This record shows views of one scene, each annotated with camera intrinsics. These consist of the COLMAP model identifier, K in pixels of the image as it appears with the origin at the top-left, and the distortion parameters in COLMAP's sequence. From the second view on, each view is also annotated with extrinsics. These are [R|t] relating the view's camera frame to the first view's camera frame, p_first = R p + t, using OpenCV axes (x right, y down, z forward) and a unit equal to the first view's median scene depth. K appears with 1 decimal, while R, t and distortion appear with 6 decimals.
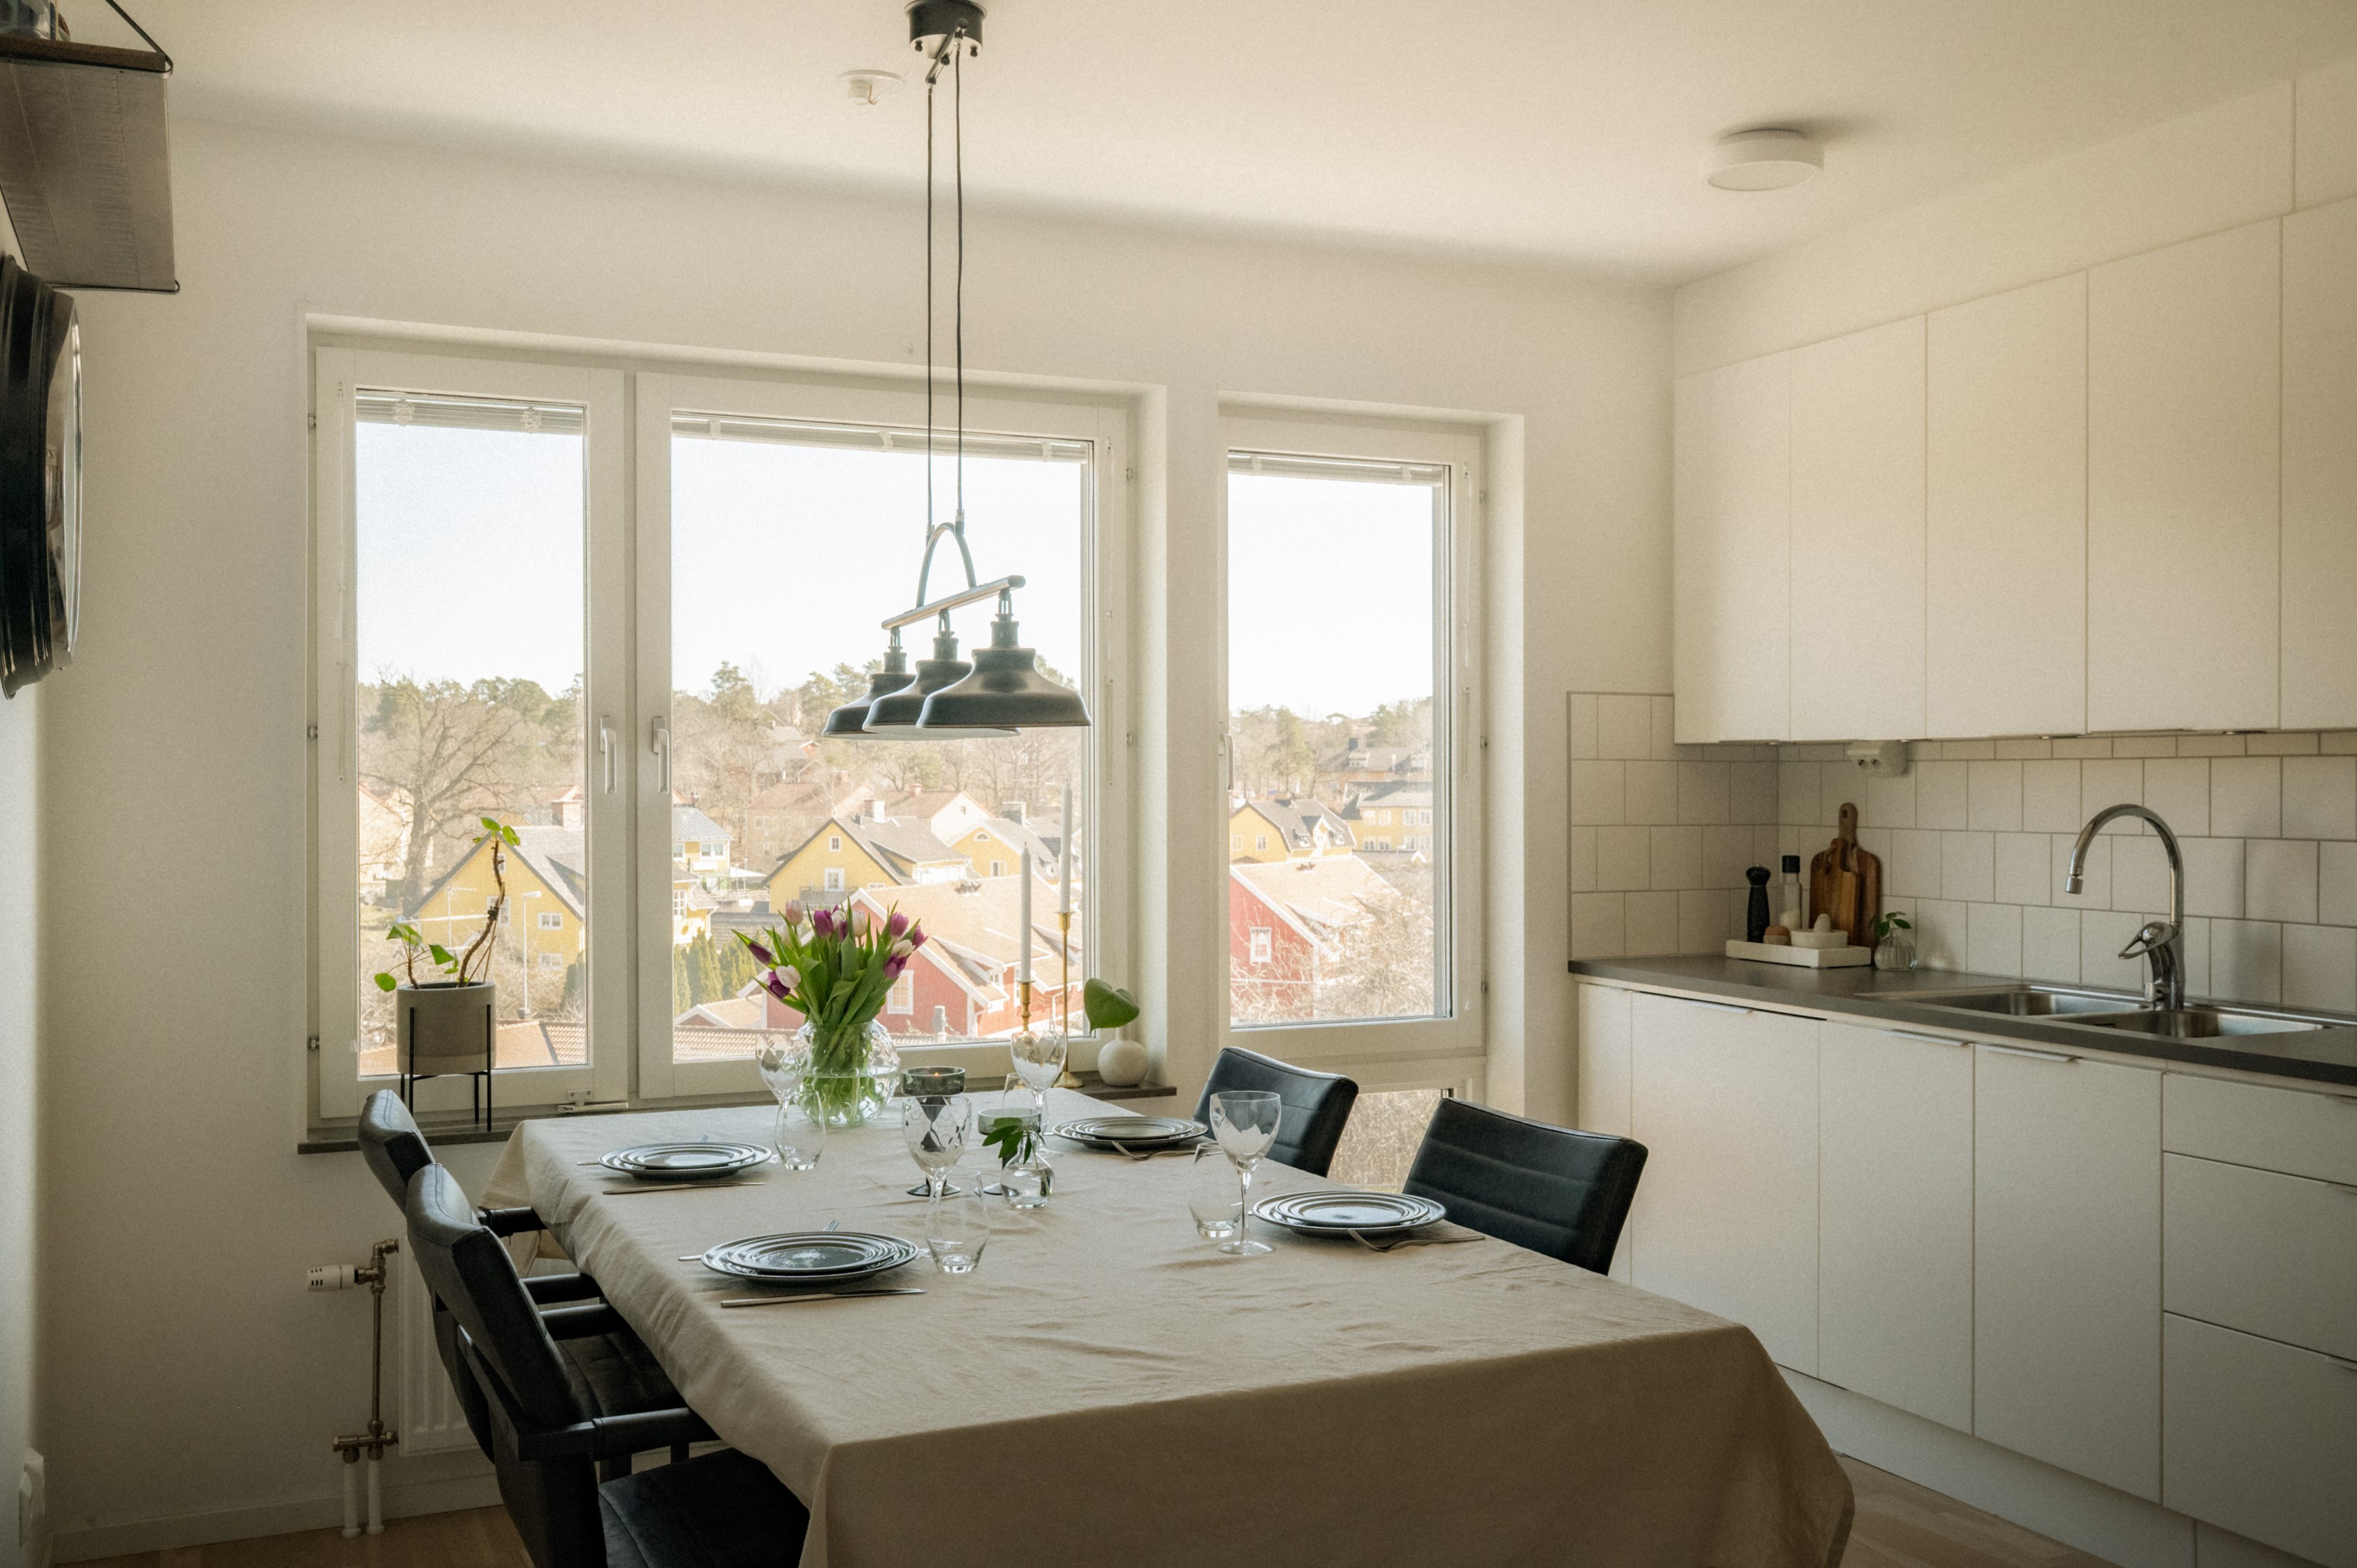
lens RADIAL K [[2138.8, 0, 1178.5], [0, 2138.8, 784.0], [0, 0, 1]] dist [-0.004587, -0.004155]
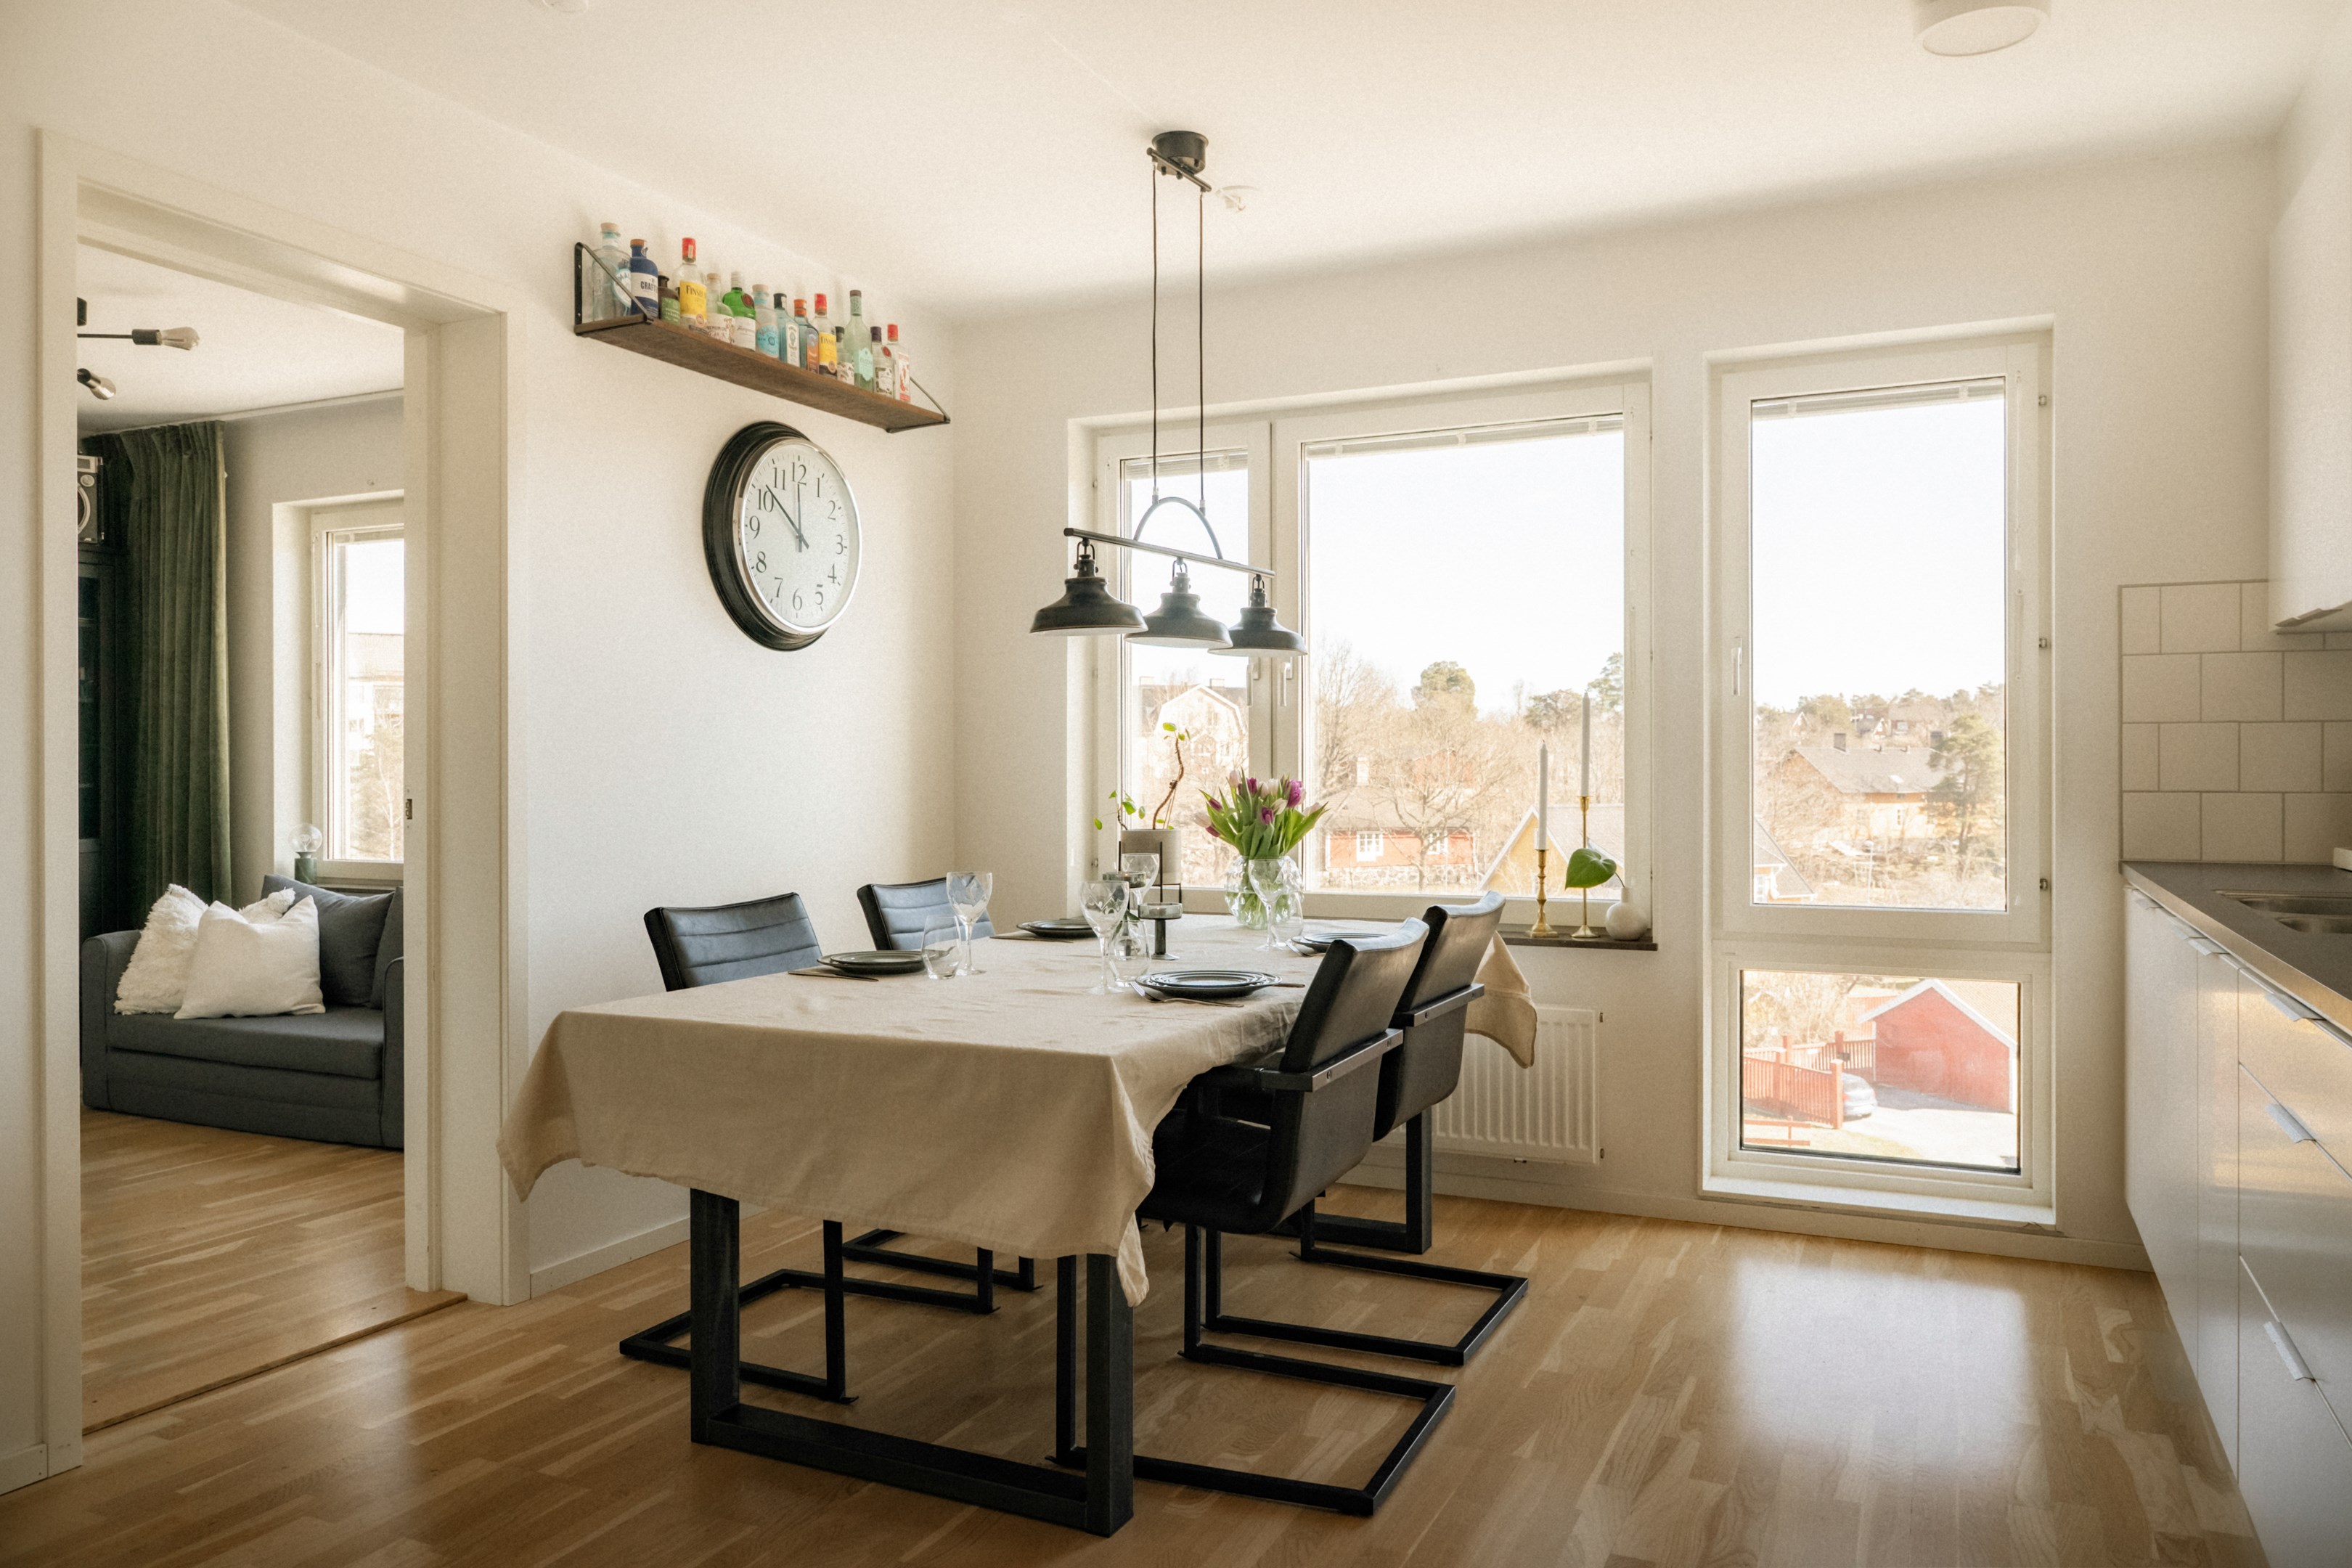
lens RADIAL K [[1644.8, 0, 1176.0], [0, 1644.8, 784.0], [0, 0, 1]] dist [-0.002106, 0.001693]
pose [[0.606064, 0.001569, -0.795414, 0.522296], [0.004595, 0.999974, 0.005473, 0.041402], [0.795403, -0.006972, 0.606041, 0.202466]]
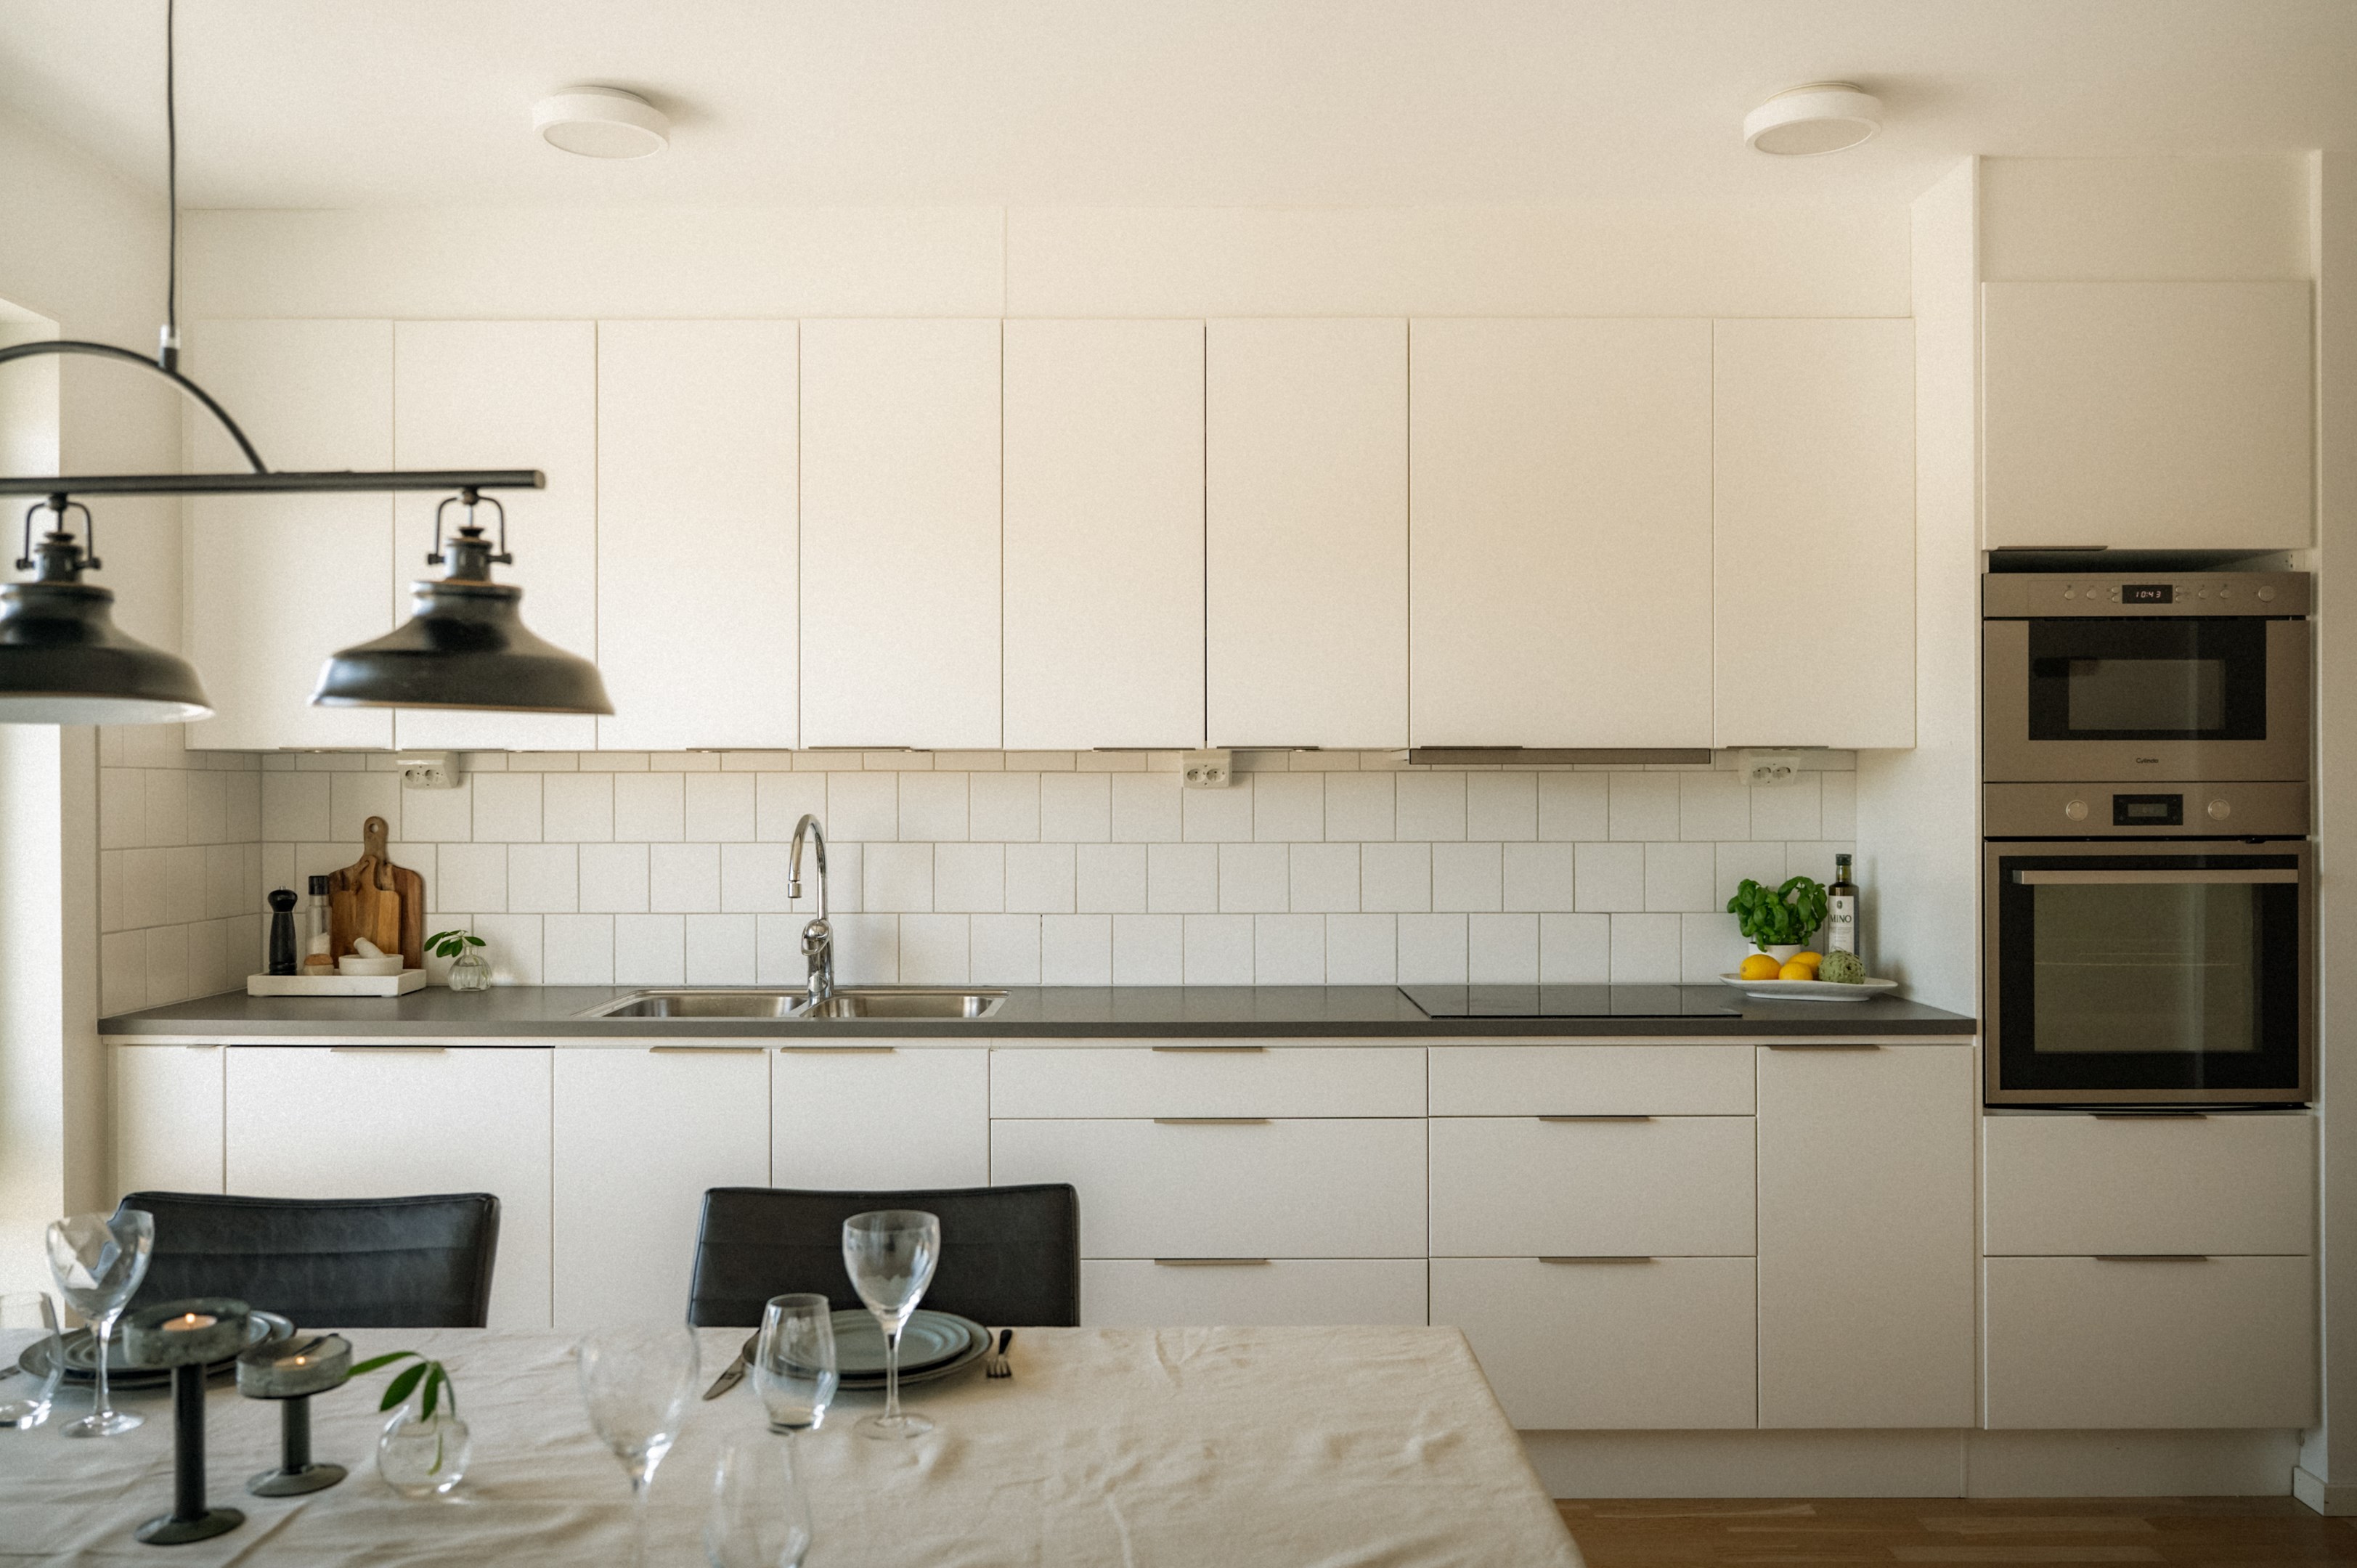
lens RADIAL K [[1889.3, 0, 1178.5], [0, 1889.3, 784.0], [0, 0, 1]] dist [0.002876, 0.003133]
pose [[0.448512, 0.000691, 0.893777, -0.268343], [0.004789, 0.999983, -0.003177, -0.000969], [-0.893764, 0.005705, 0.448501, 0.322630]]
